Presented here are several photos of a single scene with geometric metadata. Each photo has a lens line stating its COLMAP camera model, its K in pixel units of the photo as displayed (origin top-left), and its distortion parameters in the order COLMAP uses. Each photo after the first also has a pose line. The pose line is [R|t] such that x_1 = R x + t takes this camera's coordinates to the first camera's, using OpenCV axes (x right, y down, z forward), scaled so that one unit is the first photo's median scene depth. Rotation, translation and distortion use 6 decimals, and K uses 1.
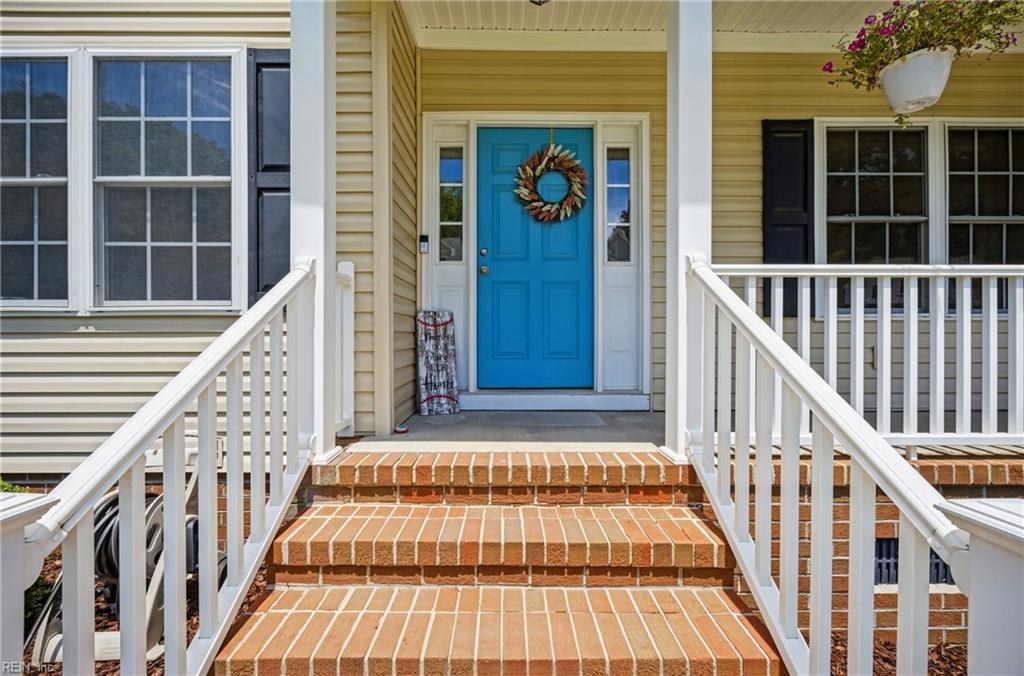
lens RADIAL K [[408.2, 0, 510.7], [0, 408.2, 339.1], [0, 0, 1]] dist [-0.003769, 0.000300]
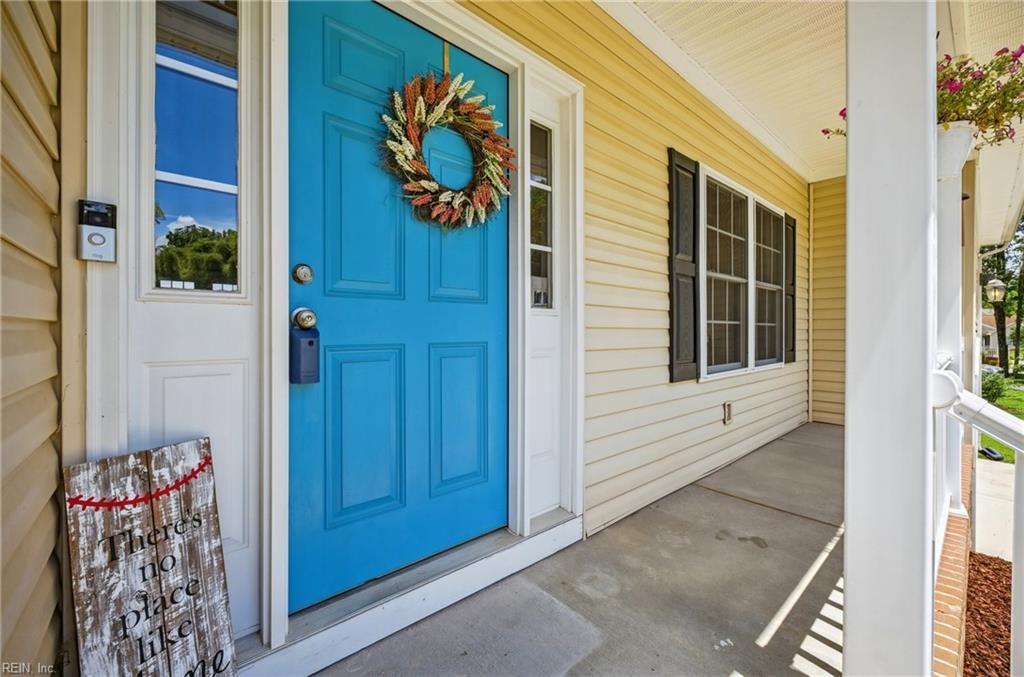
lens RADIAL K [[408.2, 0, 510.9], [0, 408.2, 335.9], [0, 0, 1]] dist [-0.003769, 0.000300]
pose [[0.766120, -0.003804, 0.642687, -0.169682], [0.003246, 0.999993, 0.002049, -0.154766], [-0.642690, 0.000516, 0.766126, 0.572816]]
